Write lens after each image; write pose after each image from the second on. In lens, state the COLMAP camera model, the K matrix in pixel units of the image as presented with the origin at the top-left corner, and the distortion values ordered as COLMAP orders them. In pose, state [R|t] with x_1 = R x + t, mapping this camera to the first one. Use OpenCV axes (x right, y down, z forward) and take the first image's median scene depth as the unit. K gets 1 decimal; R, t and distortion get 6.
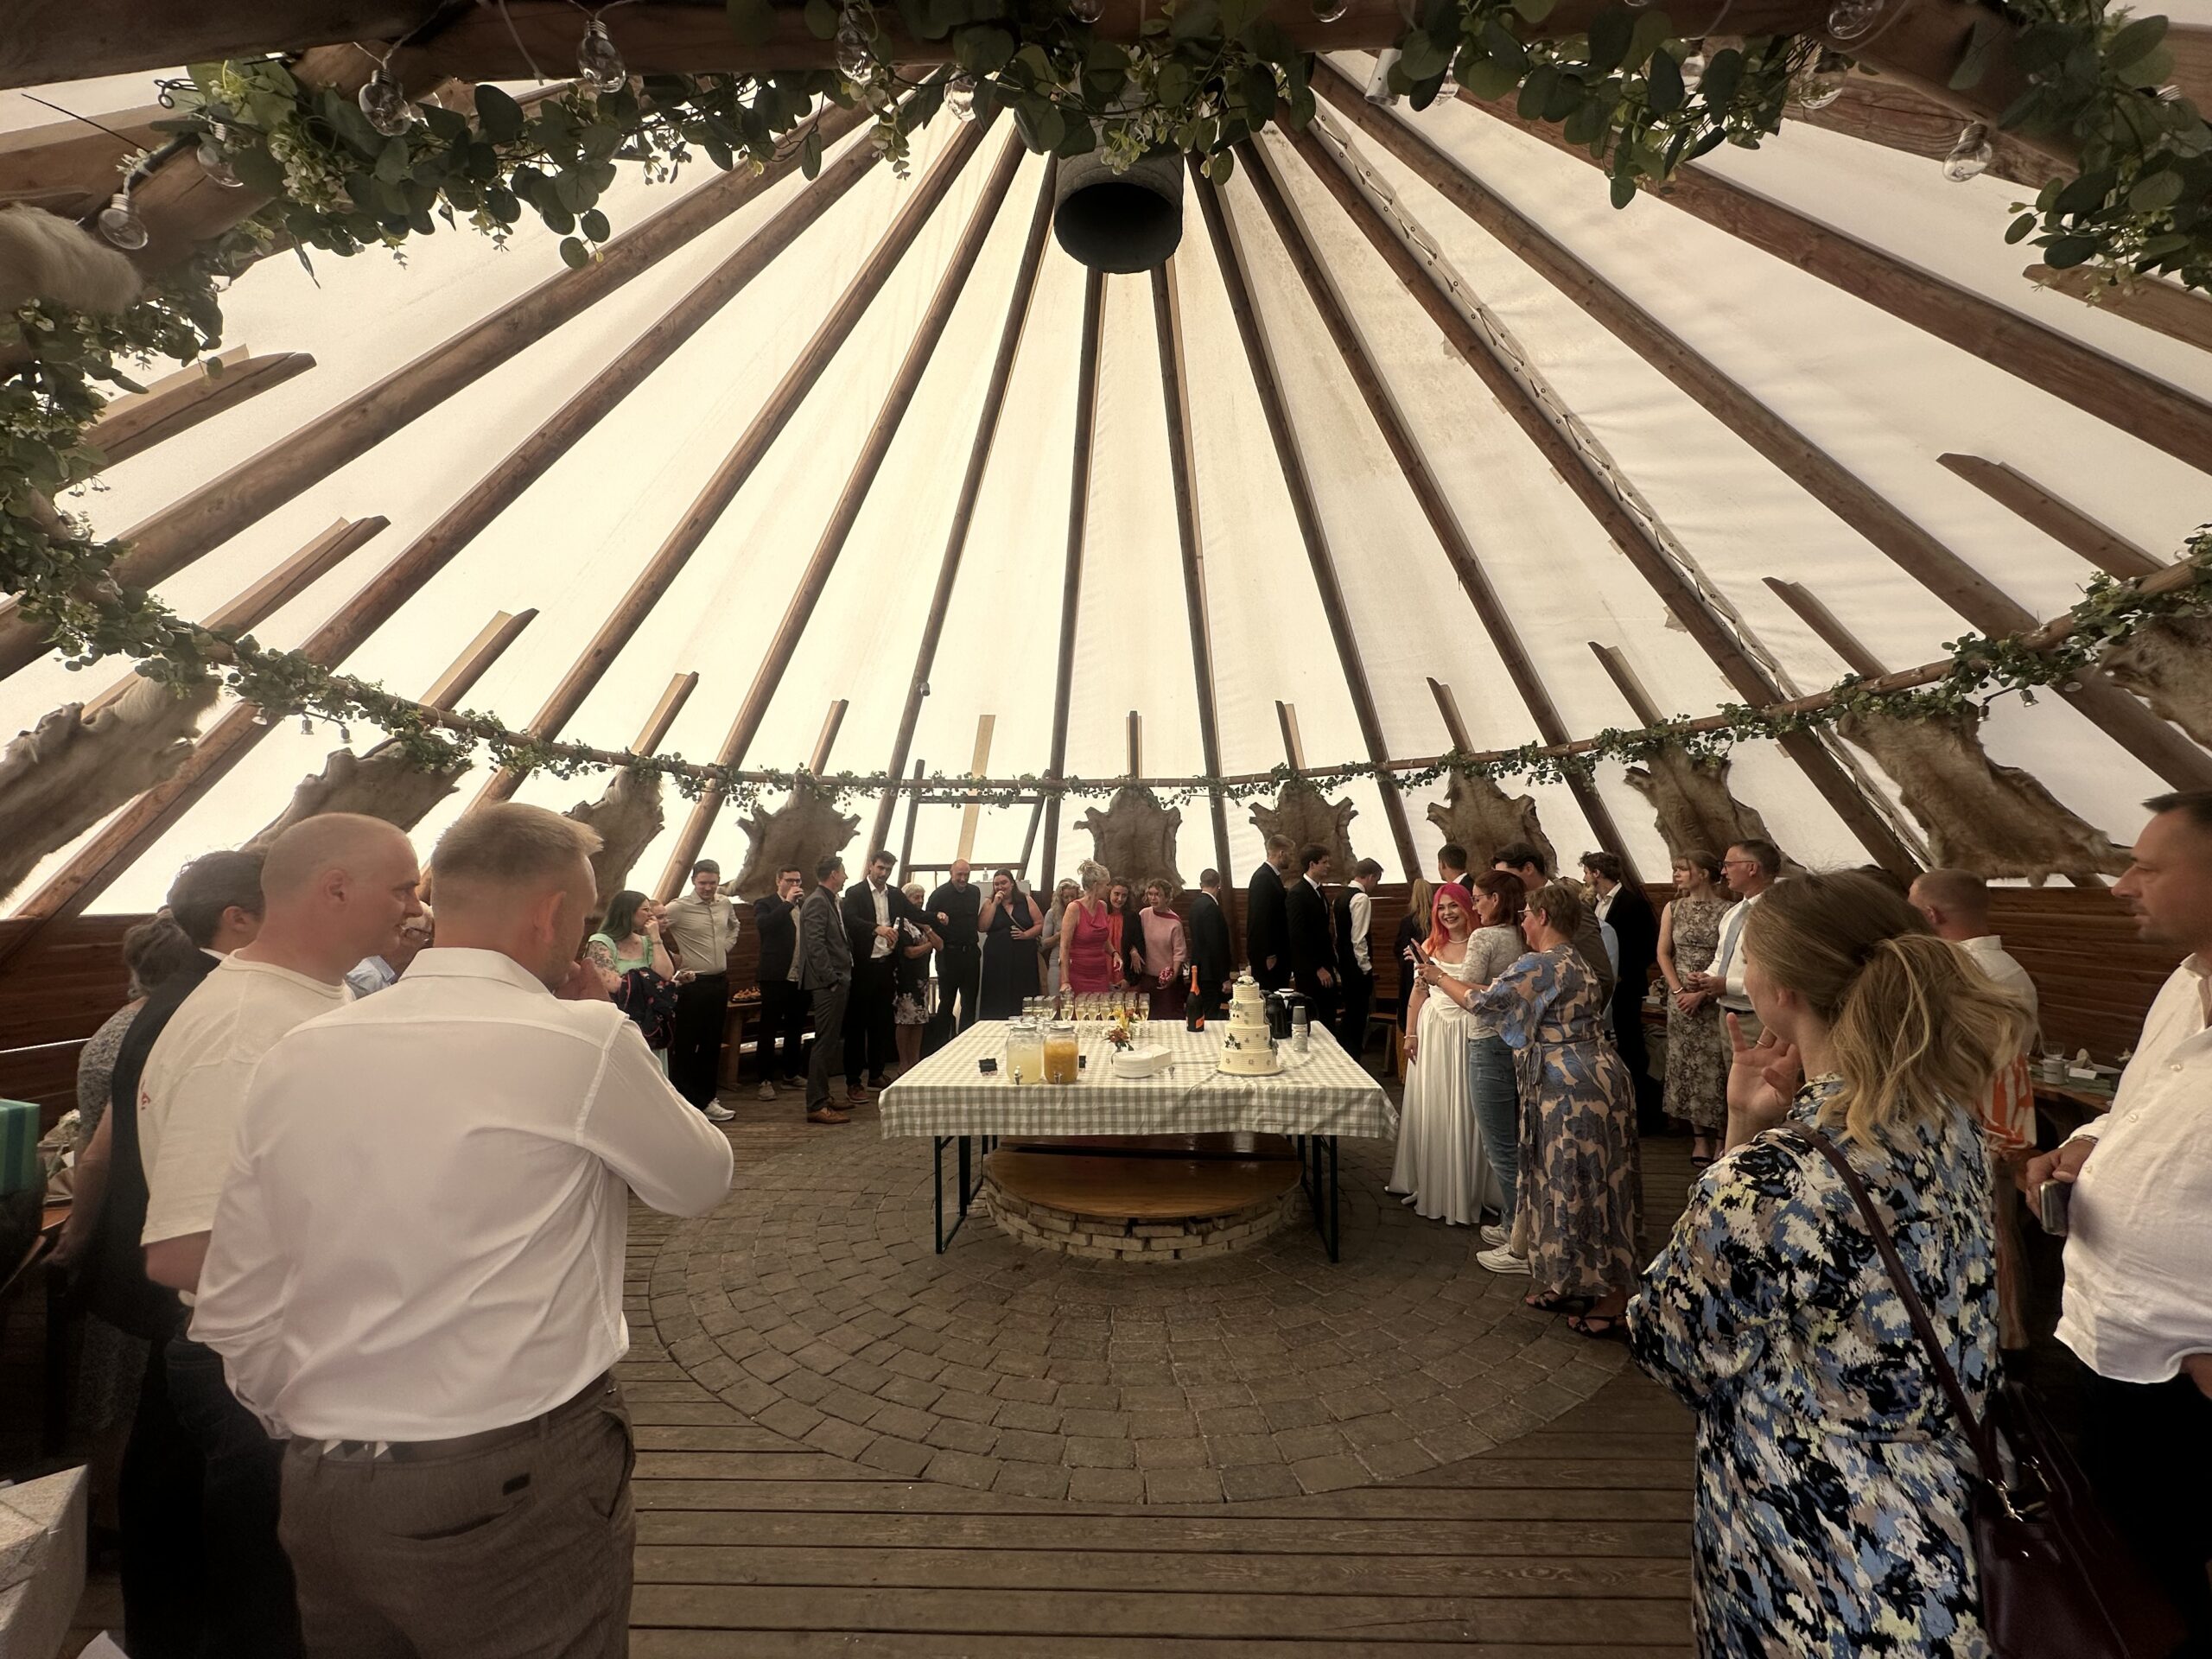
lens RADIAL K [[888.9, 0, 1105.7], [0, 888.9, 823.7], [0, 0, 1]] dist [0.000304, -0.000003]
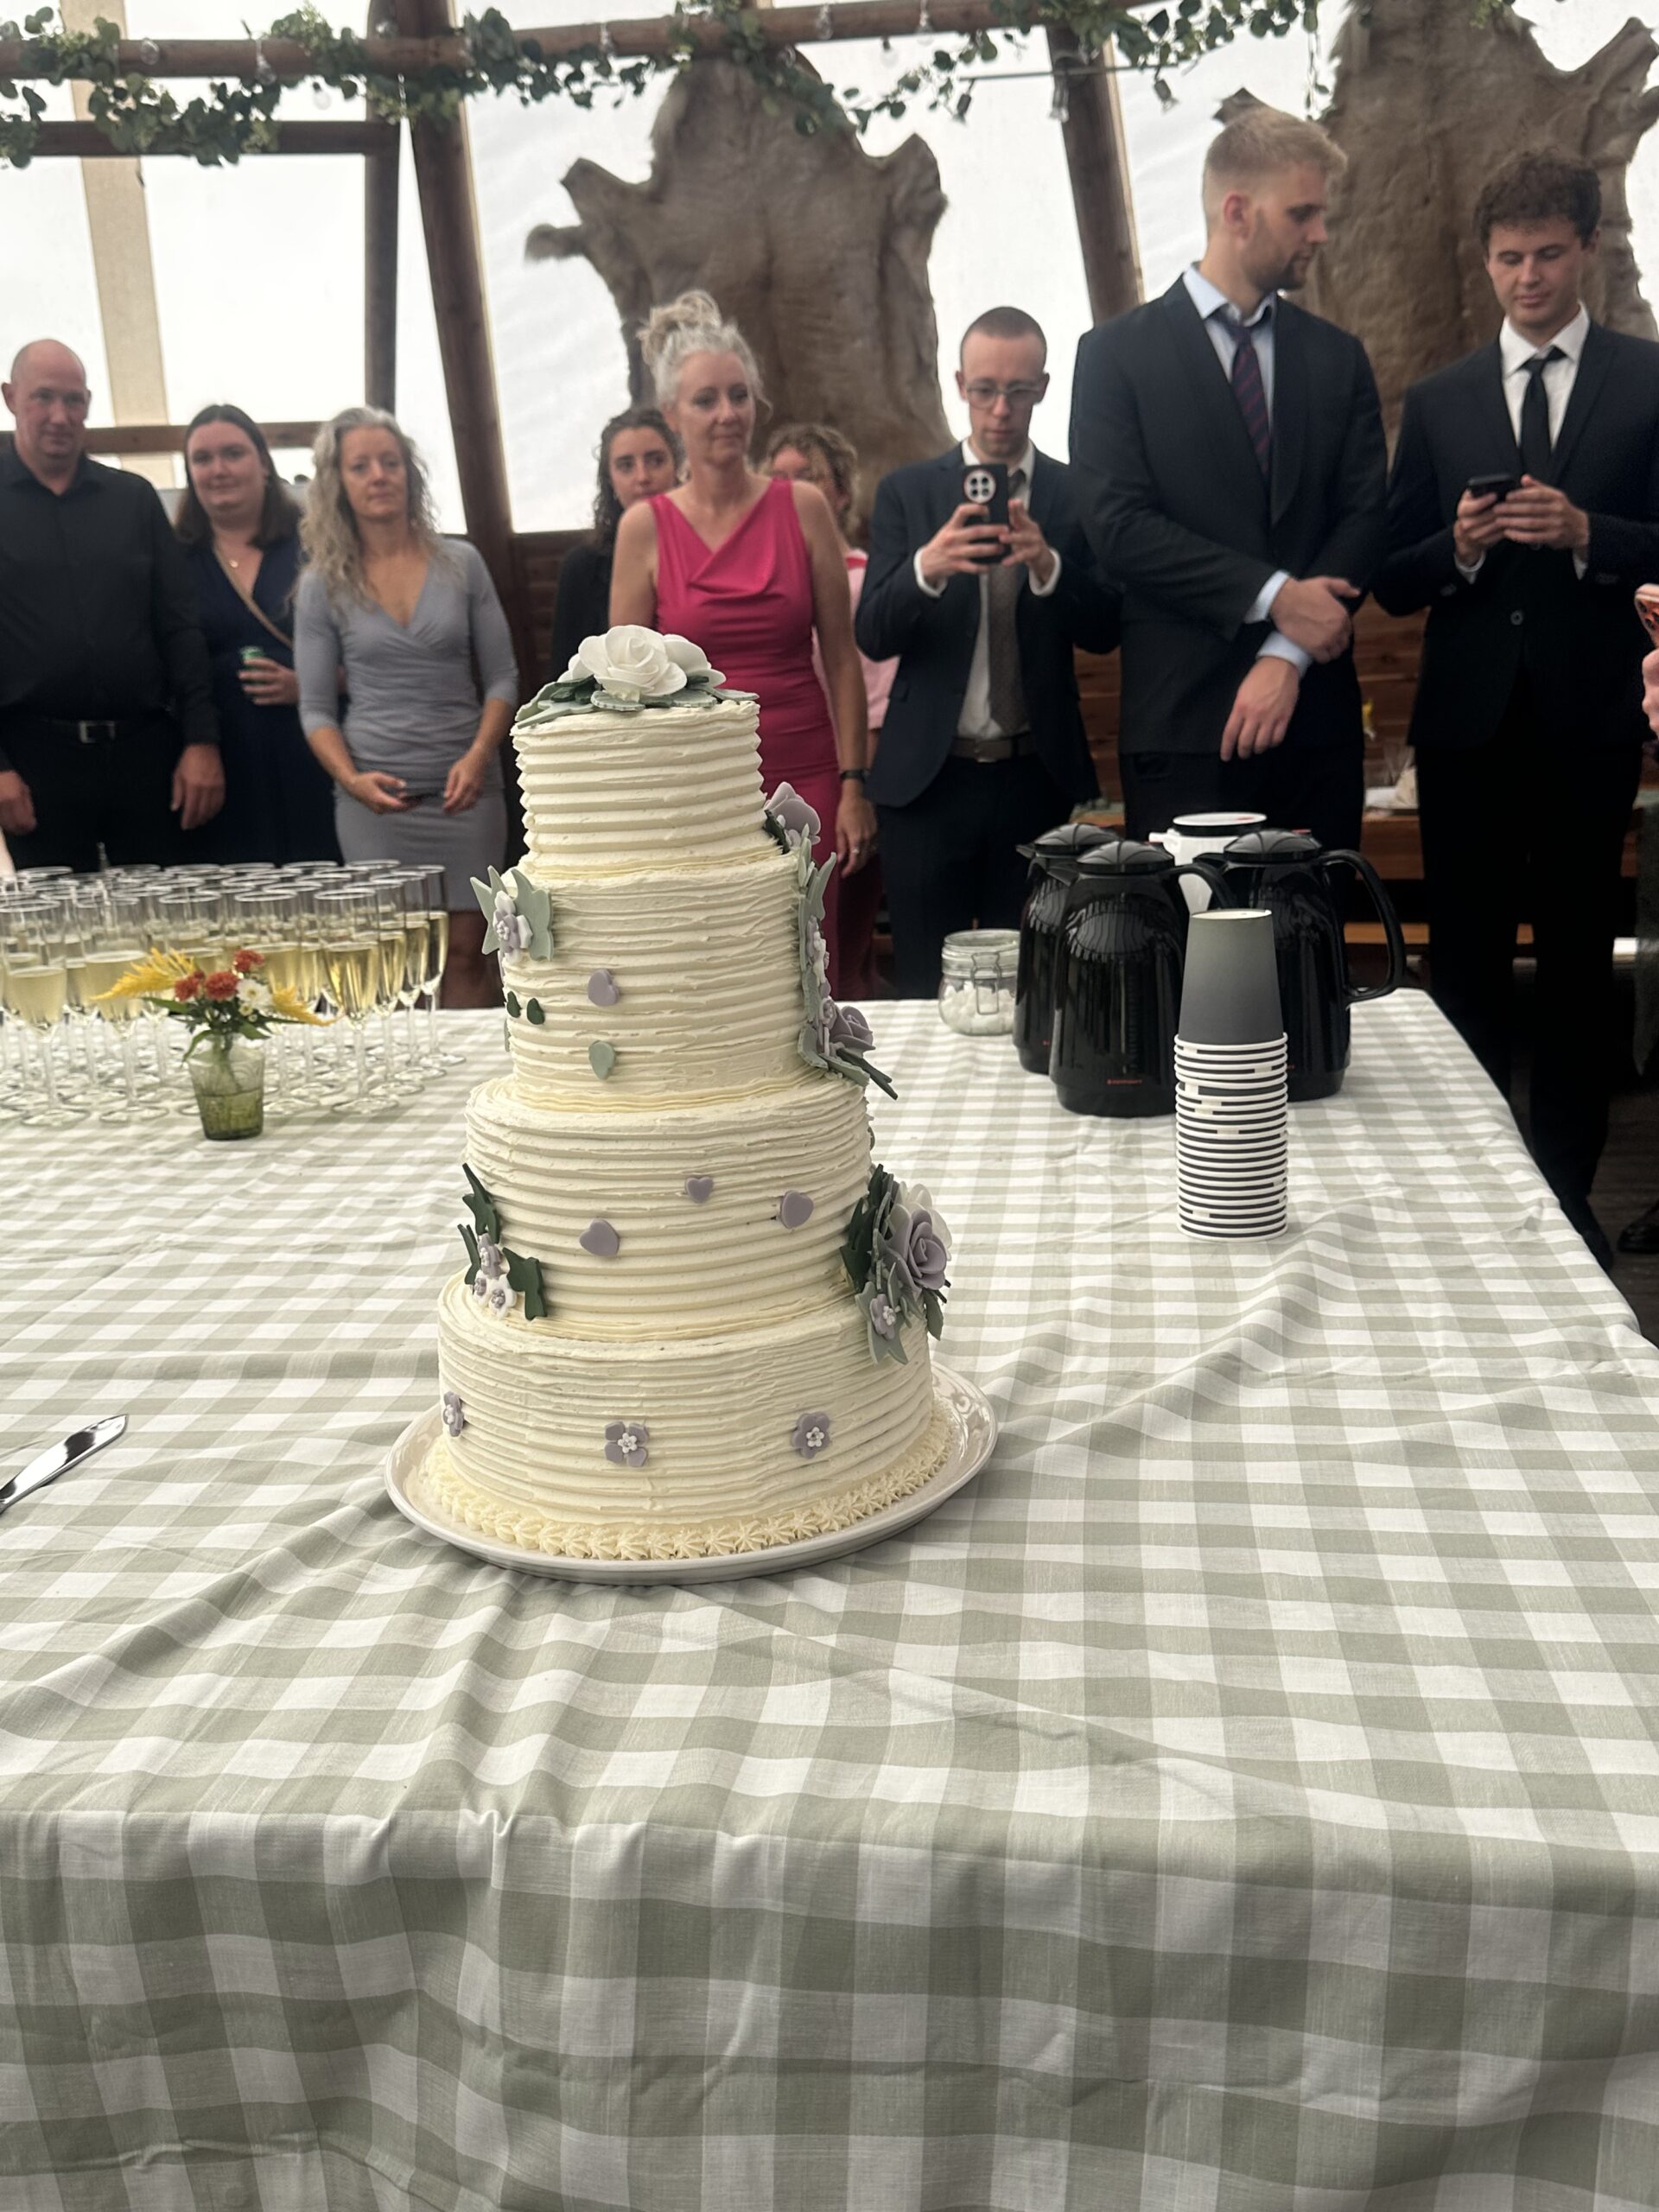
lens RADIAL K [[2078.5, 0, 828.5], [0, 2078.5, 1107.8], [0, 0, 1]] dist [-0.005755, 0.000000]
pose [[0.996290, -0.020353, -0.083619, 0.102632], [0.043222, 0.958541, 0.281658, 0.081139], [0.074419, -0.284227, 0.955864, 0.387496]]
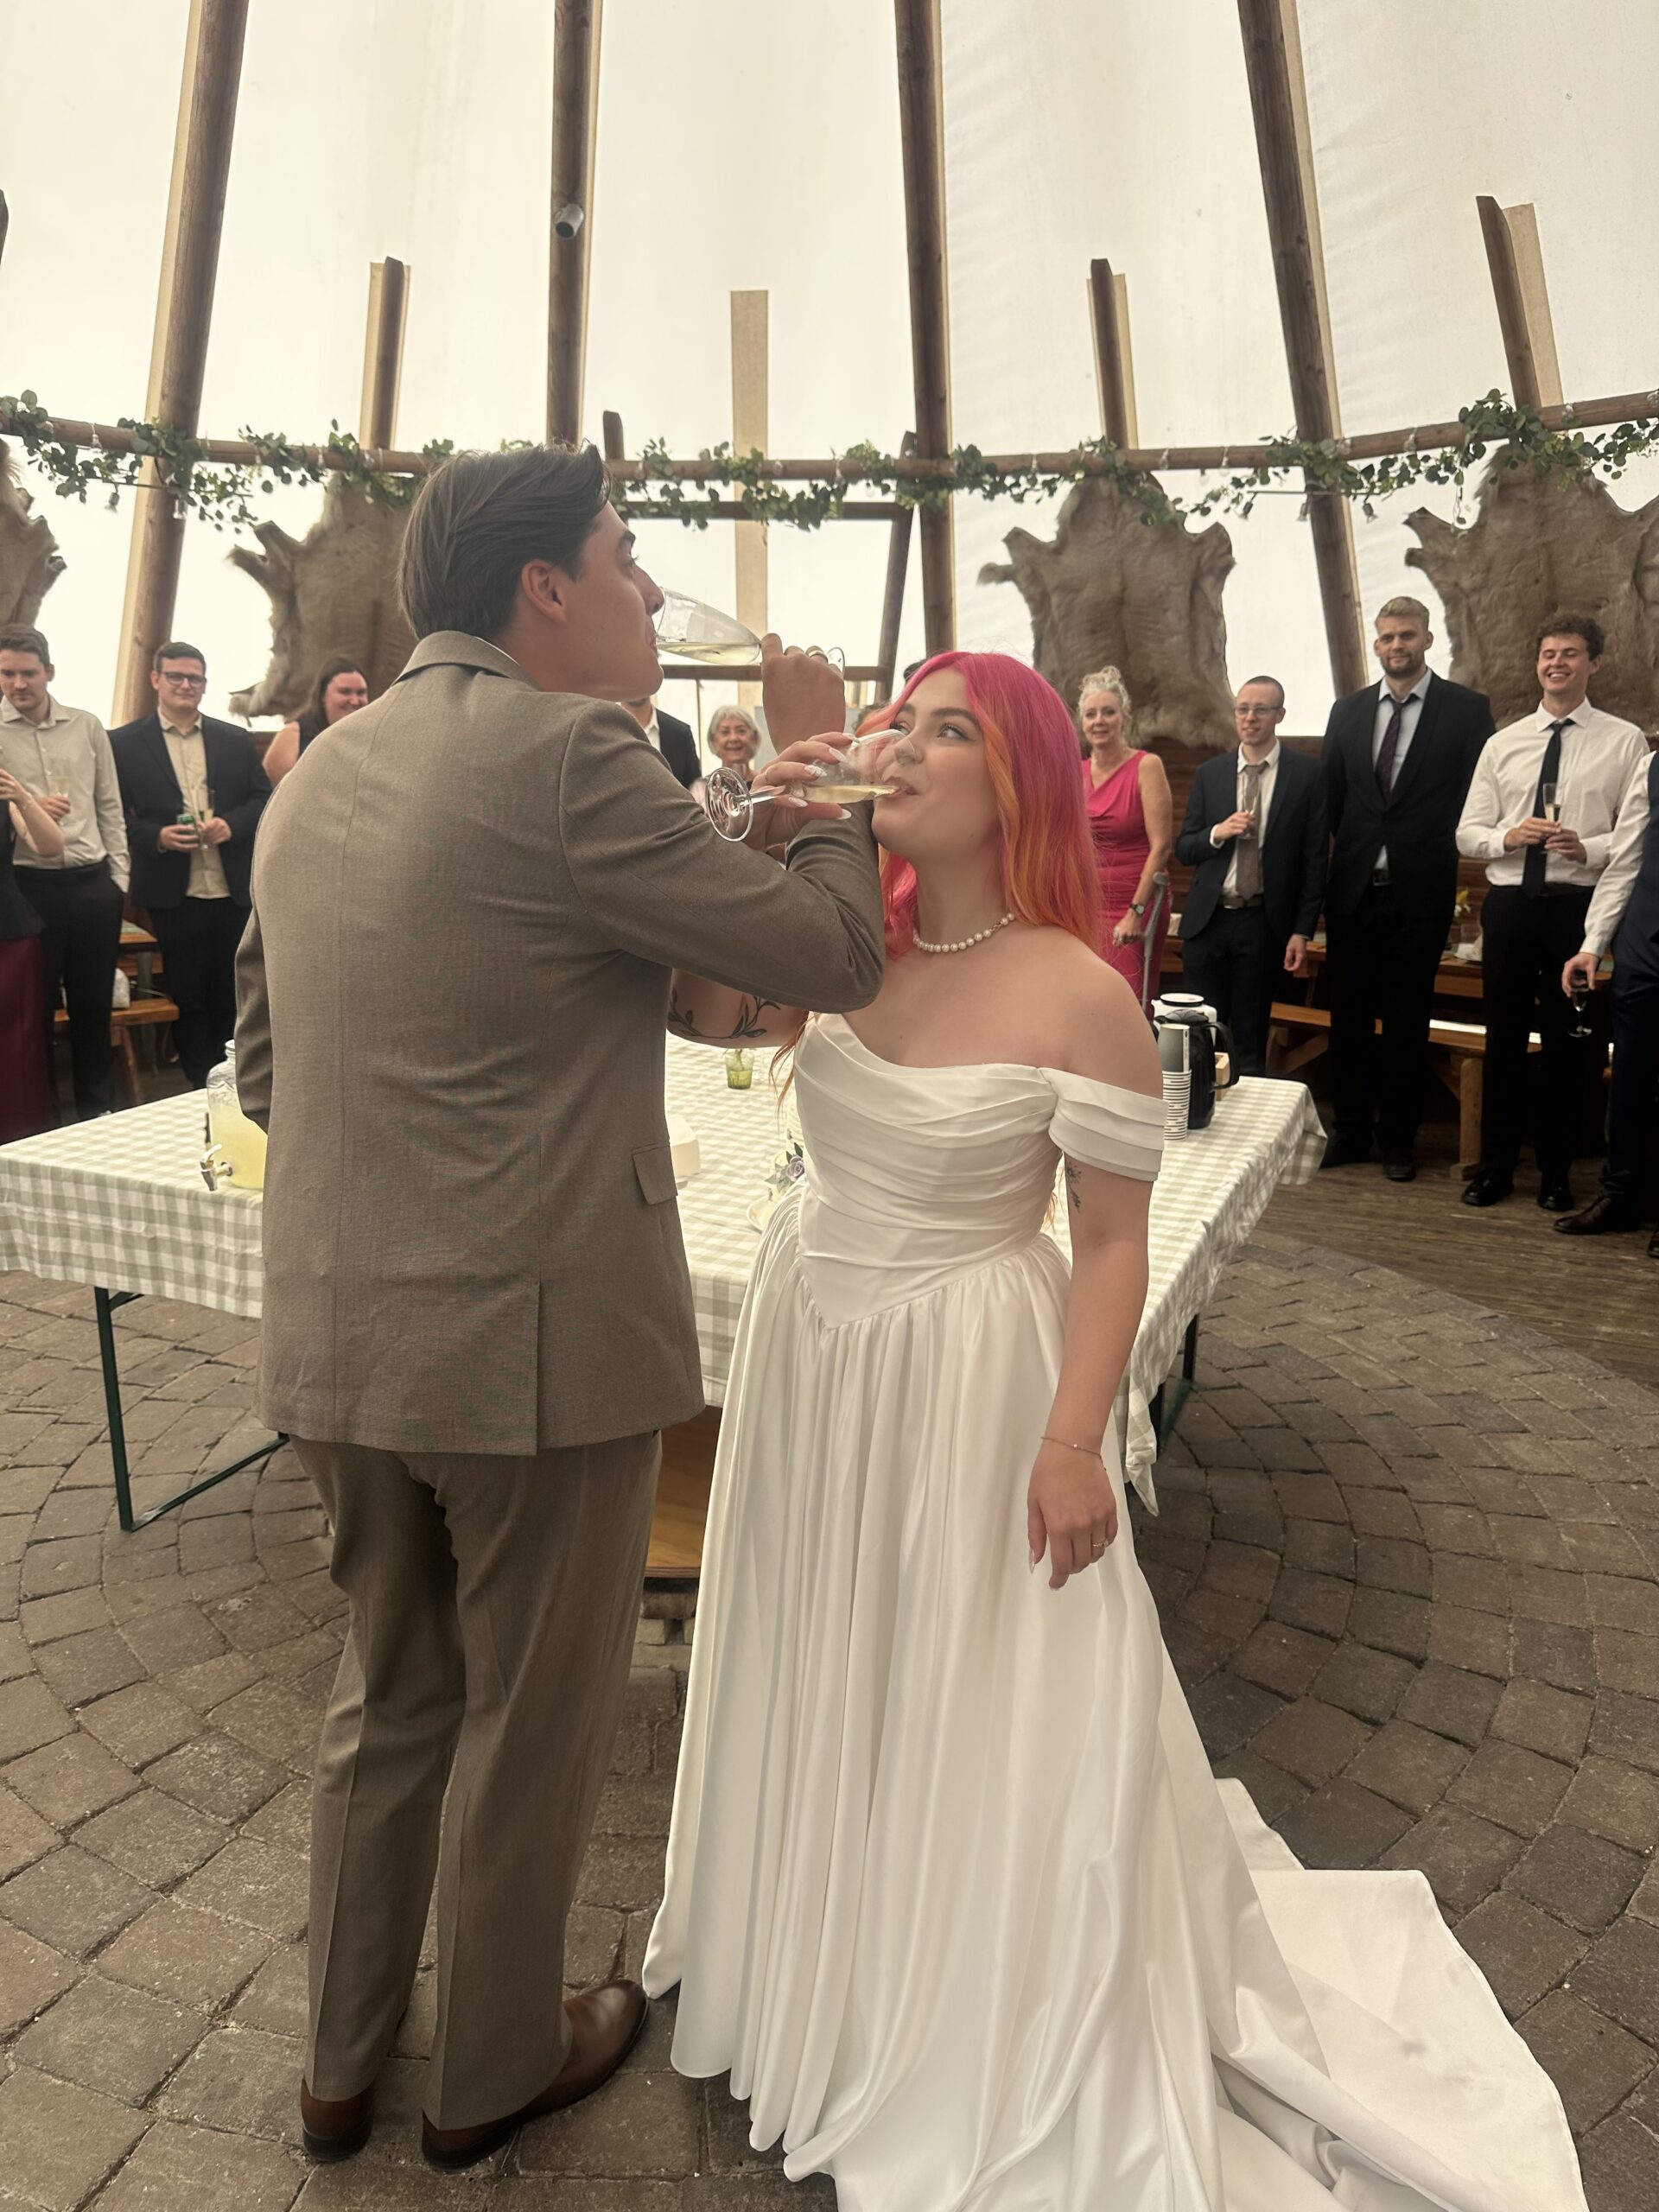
lens RADIAL K [[1541.3, 0, 833.4], [0, 1541.3, 1107.3], [0, 0, 1]] dist [-0.009354, -0.005937]
pose [[0.944786, 0.103432, -0.310937, 0.168213], [-0.006739, 0.954811, 0.297138, 0.030032], [0.327619, -0.278636, 0.902789, 0.240217]]
